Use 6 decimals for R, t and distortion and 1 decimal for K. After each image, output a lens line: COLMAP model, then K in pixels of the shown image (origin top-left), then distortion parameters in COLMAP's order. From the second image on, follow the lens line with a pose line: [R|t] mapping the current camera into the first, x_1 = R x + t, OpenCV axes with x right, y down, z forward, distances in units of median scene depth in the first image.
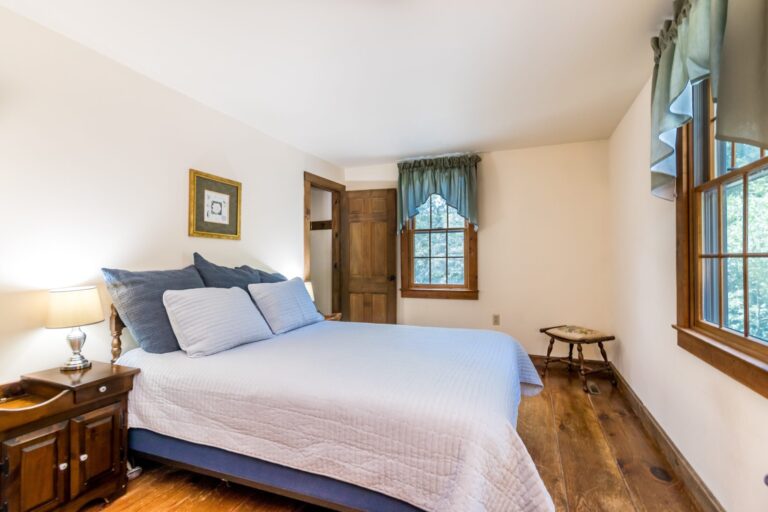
lens RADIAL K [[355.5, 0, 383.4], [0, 355.5, 257.1], [0, 0, 1]] dist [-0.003957, 0.001655]
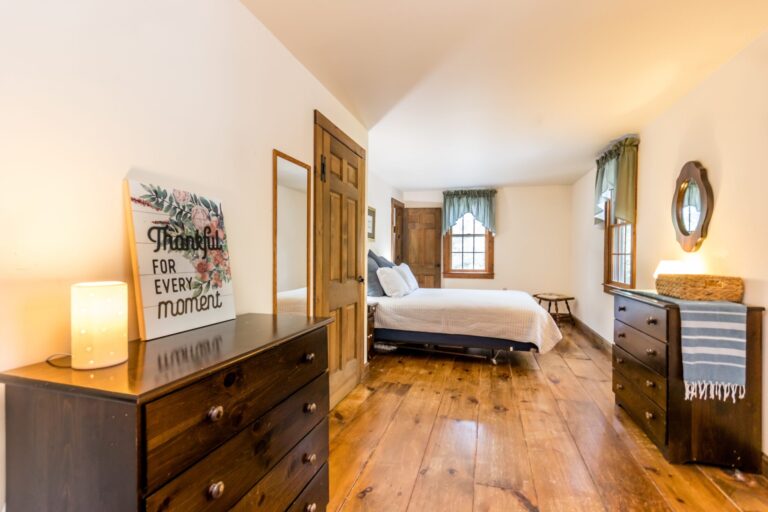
lens RADIAL K [[355.5, 0, 380.2], [0, 355.5, 257.7], [0, 0, 1]] dist [-0.003957, 0.001655]
pose [[0.994536, 0.008375, 0.104057, -0.415239], [-0.010571, 0.999733, 0.020570, -0.004197], [-0.103857, -0.021557, 0.994359, -0.551499]]
